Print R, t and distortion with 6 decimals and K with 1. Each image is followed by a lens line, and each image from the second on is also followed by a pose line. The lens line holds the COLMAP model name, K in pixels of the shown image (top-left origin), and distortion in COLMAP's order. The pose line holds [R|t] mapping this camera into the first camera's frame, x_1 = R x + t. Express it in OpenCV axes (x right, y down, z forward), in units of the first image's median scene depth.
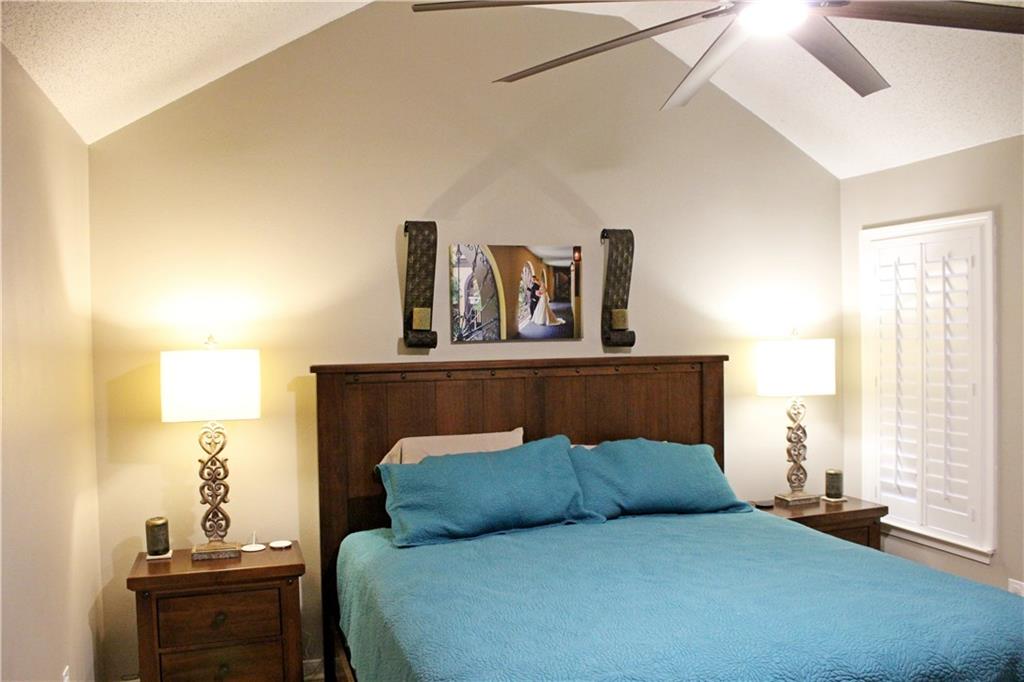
lens RADIAL K [[848.1, 0, 511.7], [0, 848.1, 351.8], [0, 0, 1]] dist [-0.167373, 0.150318]
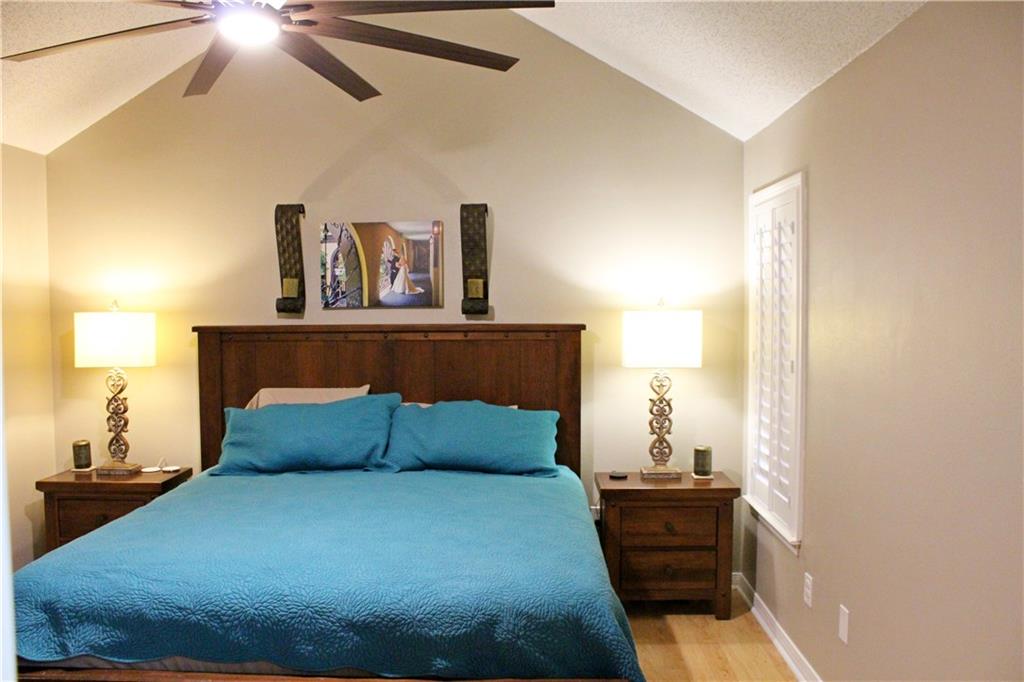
lens RADIAL K [[848.1, 0, 511.7], [0, 848.1, 351.8], [0, 0, 1]] dist [-0.167373, 0.150318]
pose [[0.940442, 0.030812, -0.338554, 0.559419], [-0.017197, 0.998921, 0.043140, -0.006030], [0.339518, -0.034748, 0.939957, 0.011140]]
